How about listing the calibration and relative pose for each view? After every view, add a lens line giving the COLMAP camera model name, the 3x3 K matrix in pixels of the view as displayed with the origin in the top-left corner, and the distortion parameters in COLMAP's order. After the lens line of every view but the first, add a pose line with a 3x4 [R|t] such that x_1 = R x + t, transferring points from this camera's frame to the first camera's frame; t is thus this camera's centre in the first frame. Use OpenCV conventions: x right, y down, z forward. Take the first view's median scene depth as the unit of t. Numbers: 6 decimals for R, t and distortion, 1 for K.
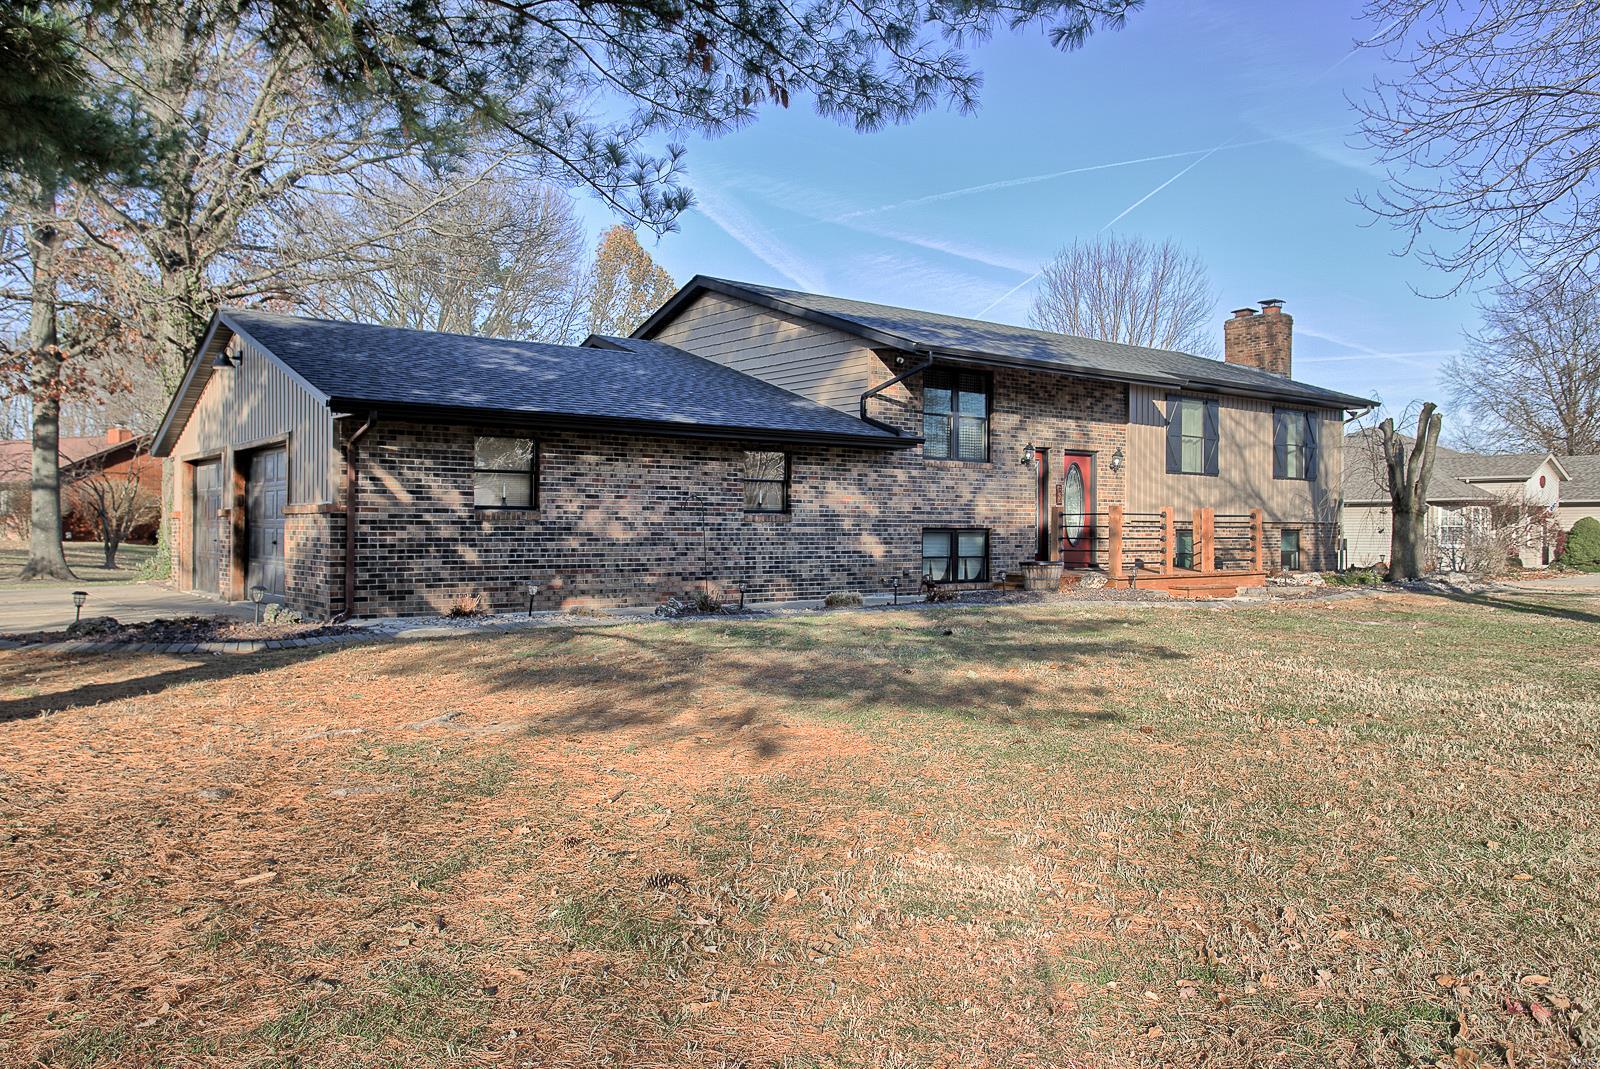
lens RADIAL K [[1174.7, 0, 792.3], [0, 1174.7, 529.3], [0, 0, 1]] dist [0.016750, -0.021039]
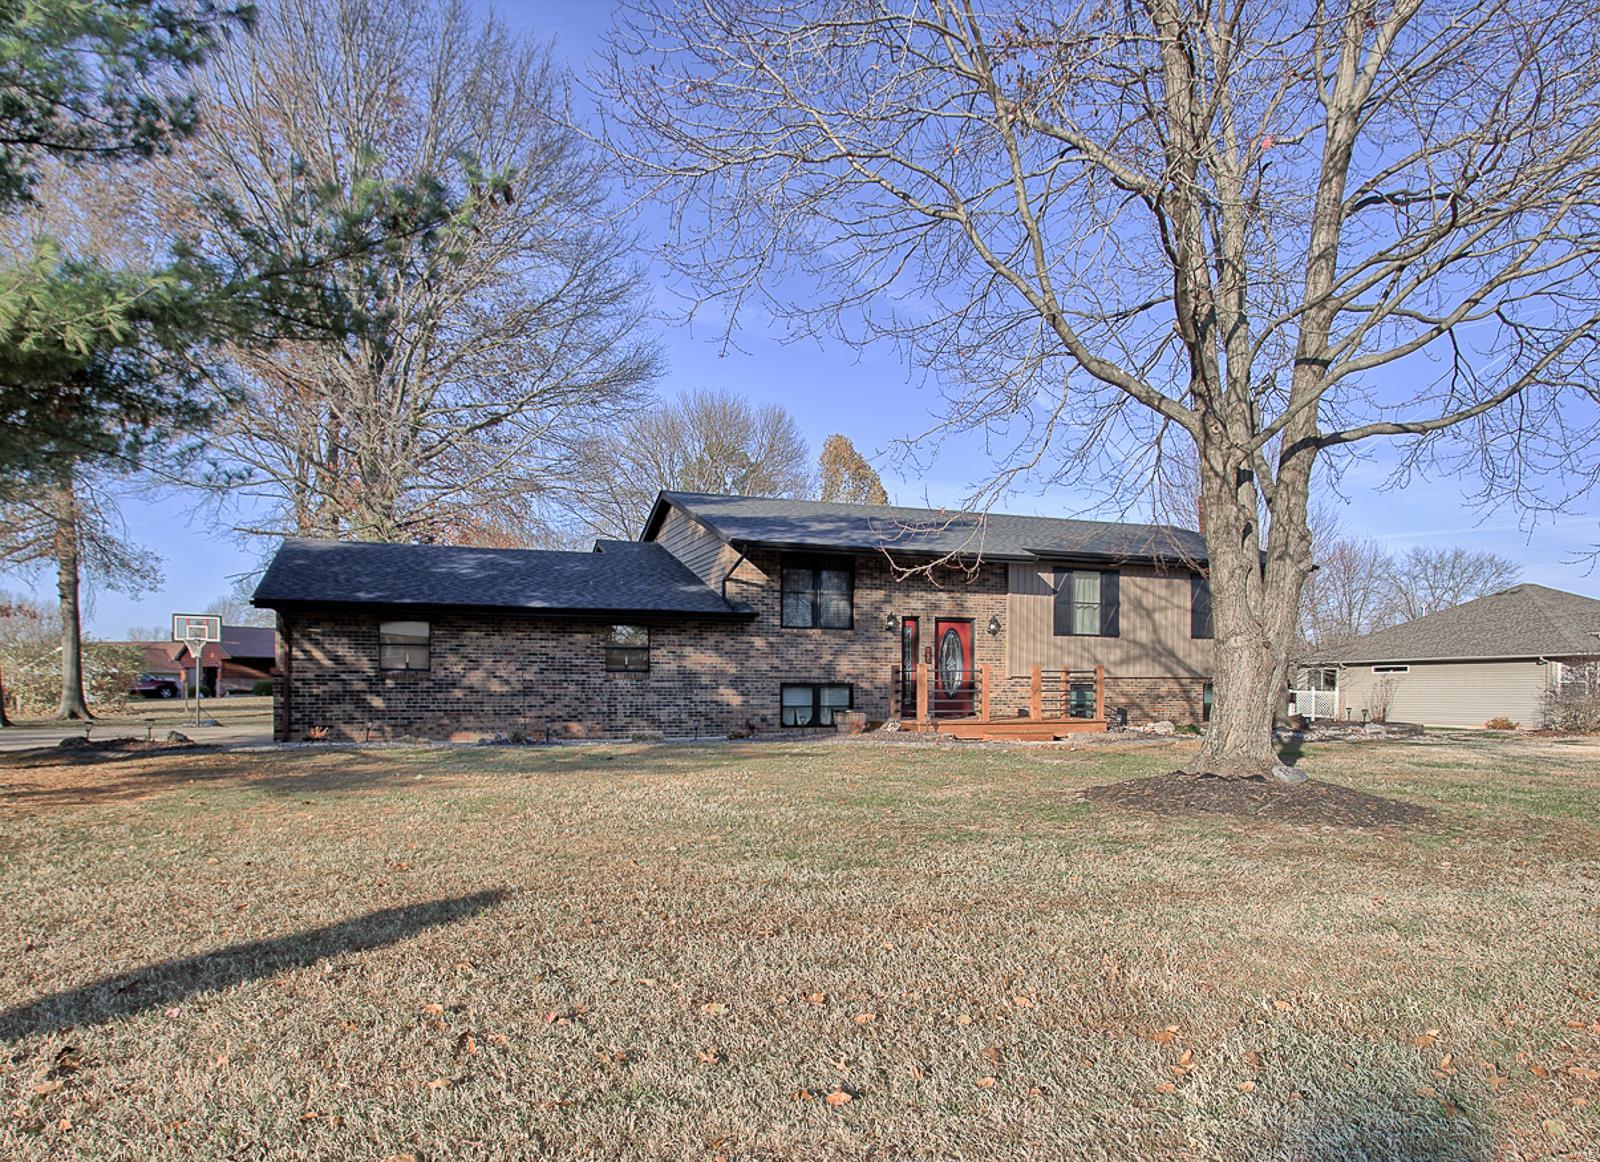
lens RADIAL K [[1020.1, 0, 800.5], [0, 1020.1, 702.1], [0, 0, 1]] dist [-0.010057, 0.000085]
pose [[0.954931, 0.000709, -0.296828, 0.517843], [0.002971, 0.999924, 0.011944, 0.007138], [0.296814, -0.012287, 0.954856, -0.046719]]
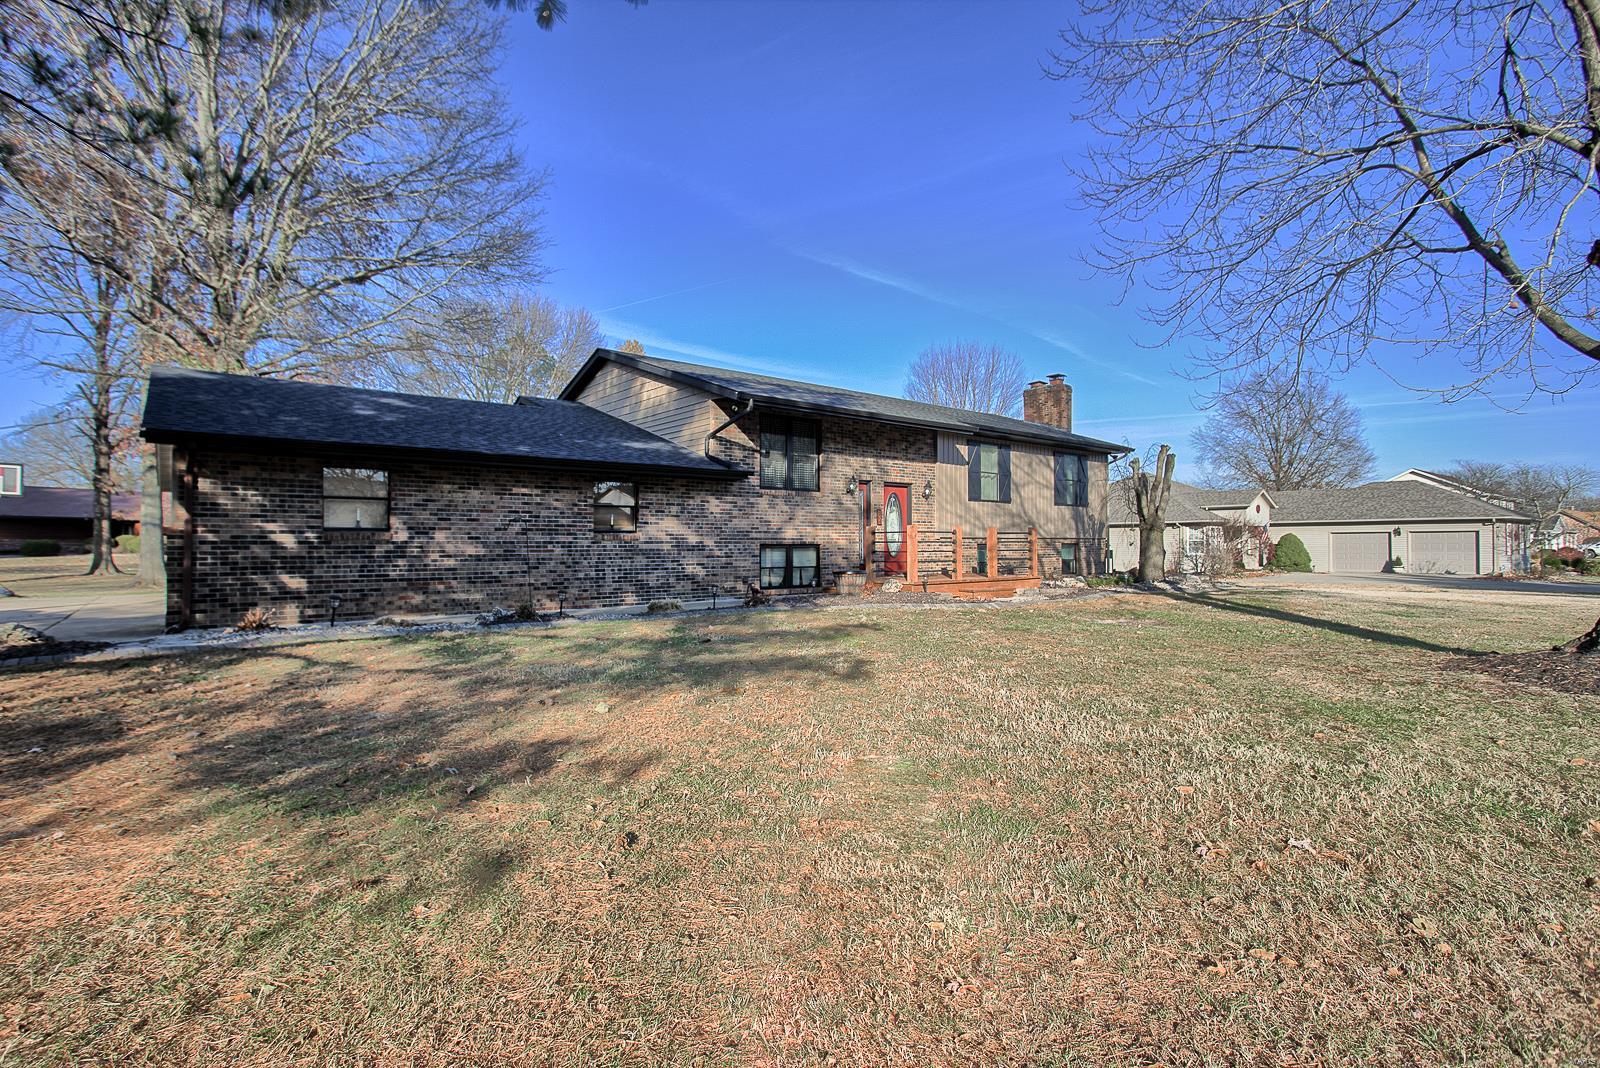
lens RADIAL K [[771.2, 0, 792.8], [0, 771.2, 529.2], [0, 0, 1]] dist [-0.006623, 0.001417]
pose [[0.999819, -0.006258, 0.017990, 0.148339], [0.006632, 0.999762, -0.020774, 0.000052], [-0.017856, 0.020890, 0.999622, 0.207952]]
